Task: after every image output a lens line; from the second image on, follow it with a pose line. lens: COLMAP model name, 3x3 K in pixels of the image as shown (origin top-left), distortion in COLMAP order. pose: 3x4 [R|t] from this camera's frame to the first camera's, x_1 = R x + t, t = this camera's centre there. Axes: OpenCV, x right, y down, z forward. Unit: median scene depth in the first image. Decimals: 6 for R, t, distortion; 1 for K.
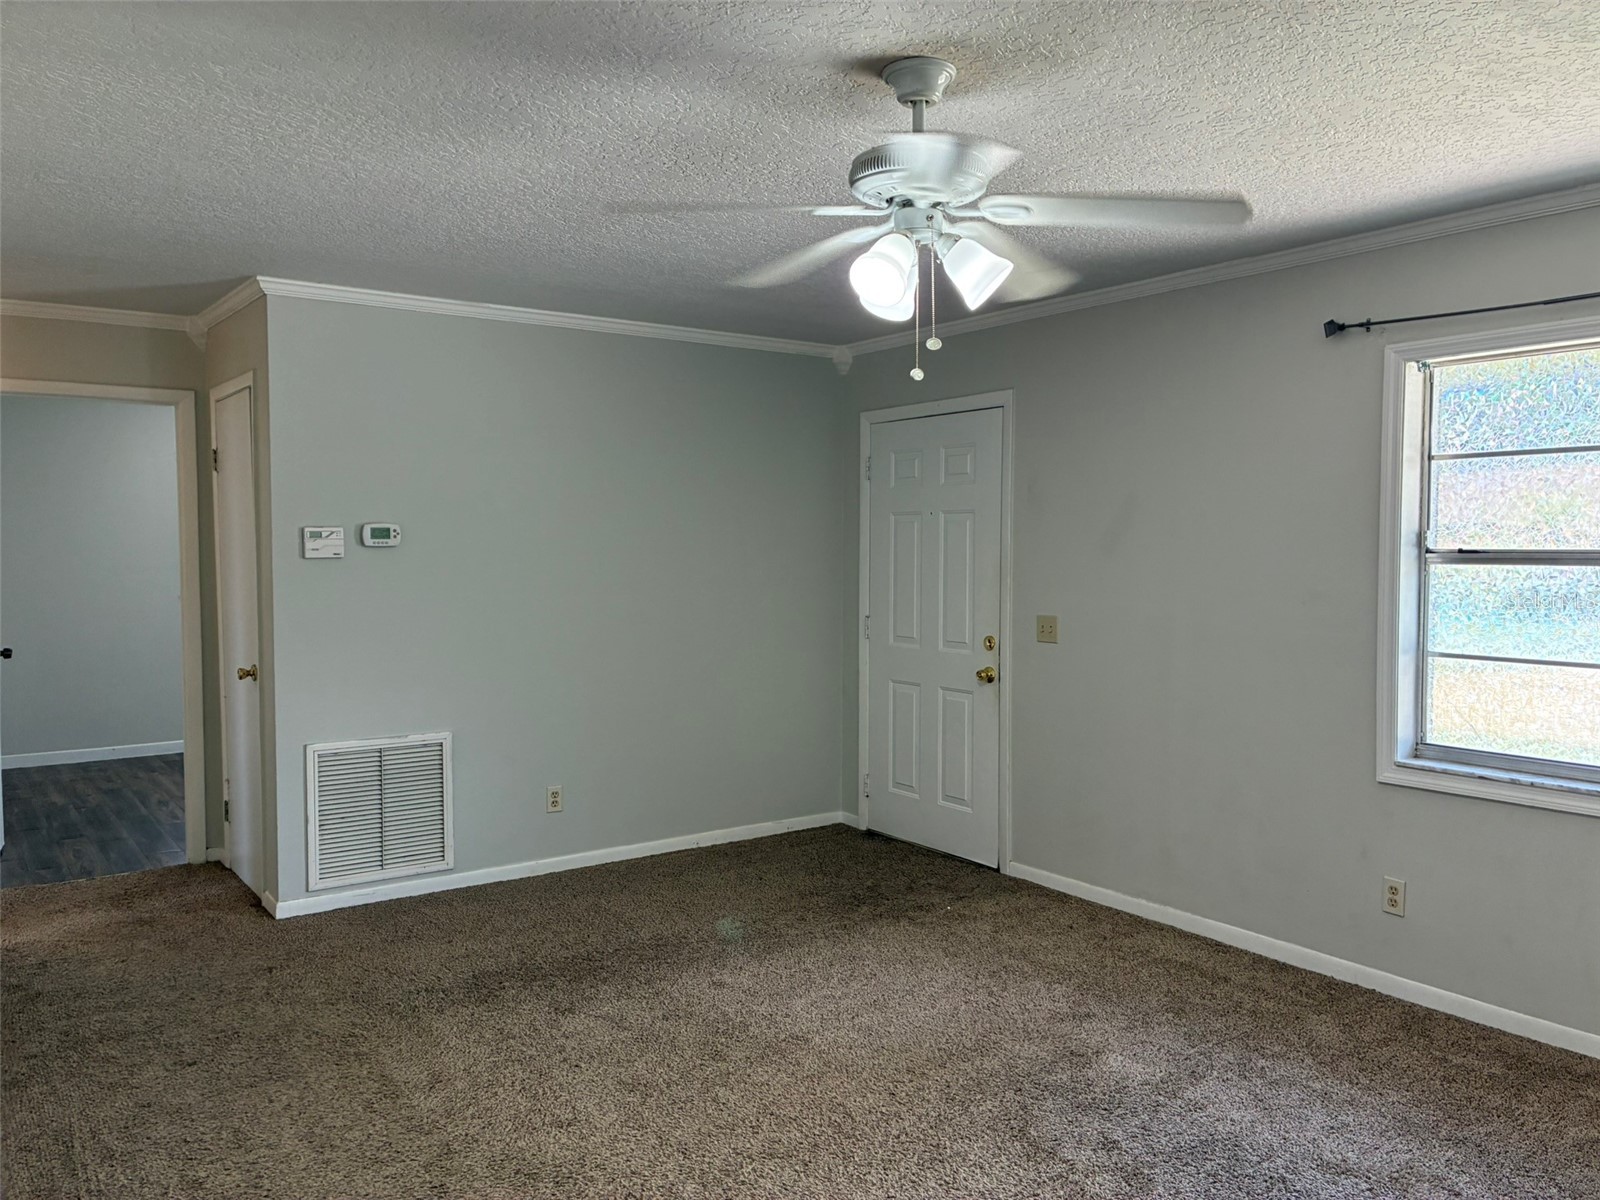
lens RADIAL K [[1223.1, 0, 808.7], [0, 1223.1, 596.3], [0, 0, 1]] dist [0.052245, -0.062156]
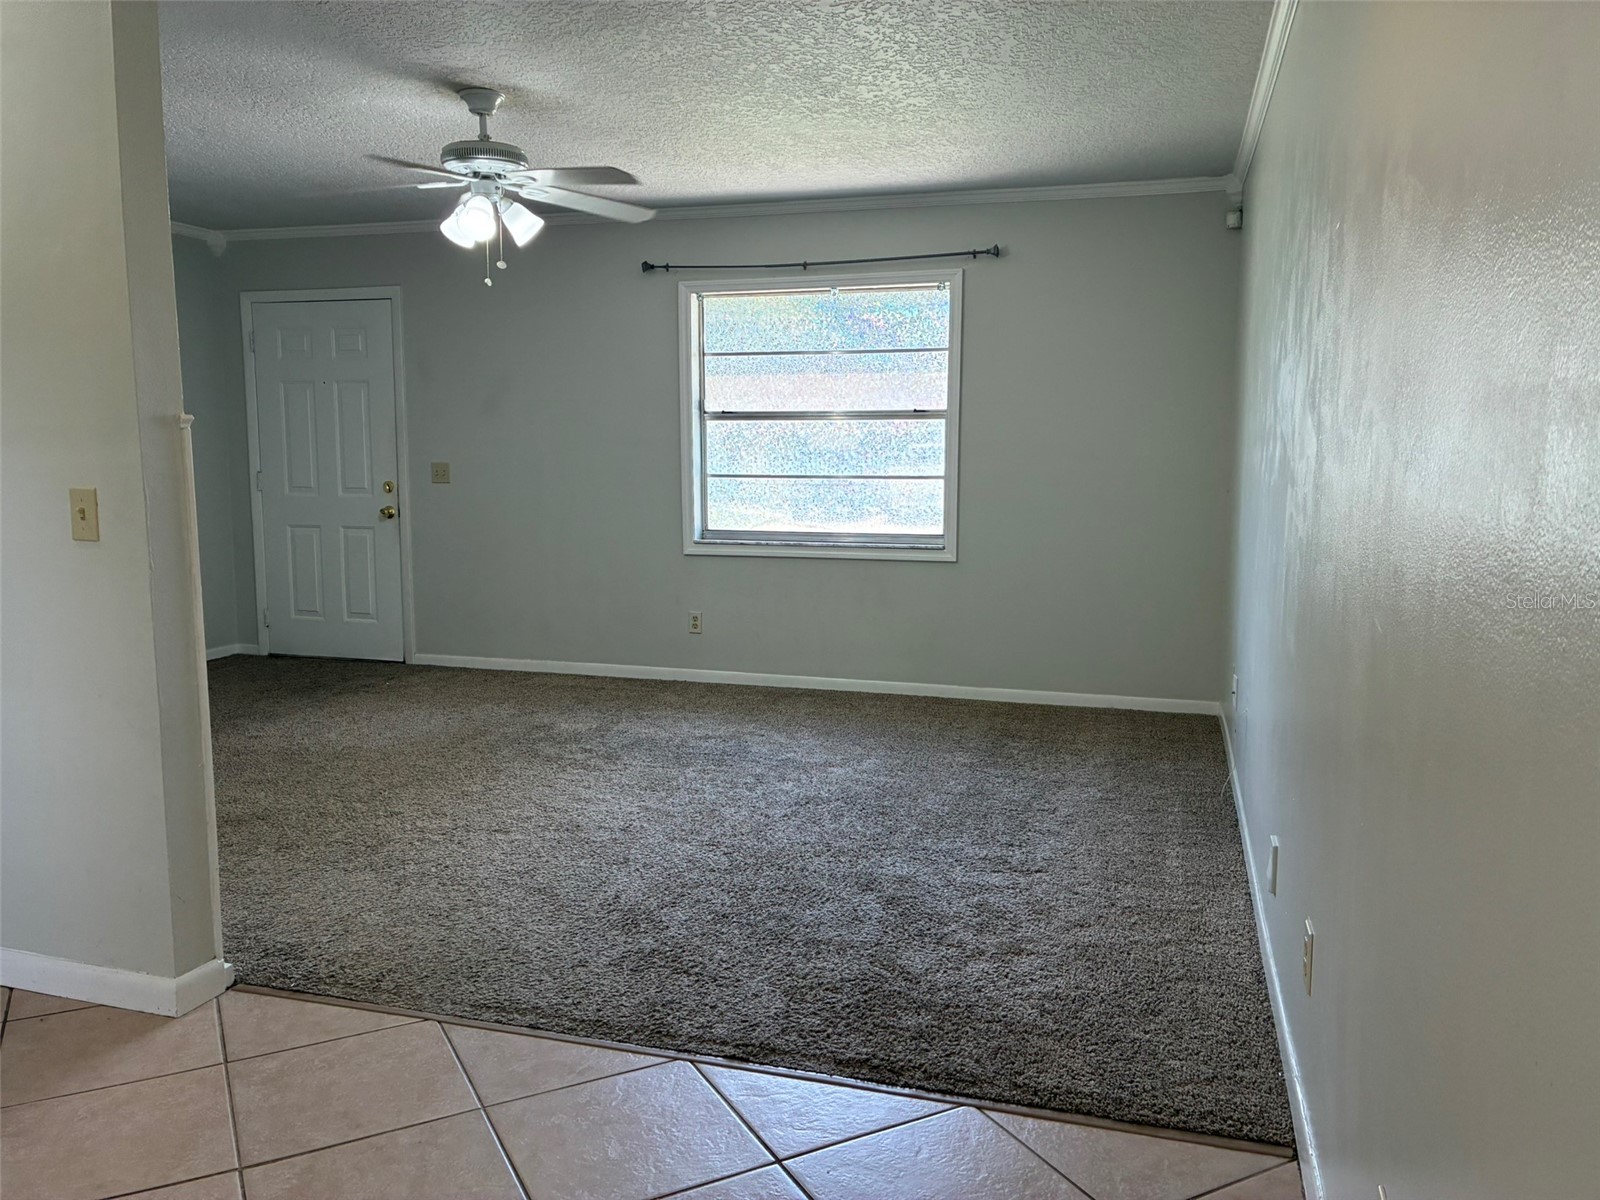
lens RADIAL K [[1223.1, 0, 809.3], [0, 1223.1, 590.9], [0, 0, 1]] dist [0.052245, -0.062156]
pose [[0.792959, -0.069994, 0.605241, -0.385263], [0.024077, 0.996203, 0.083662, 0.066437], [-0.608799, -0.051769, 0.791634, -0.379025]]
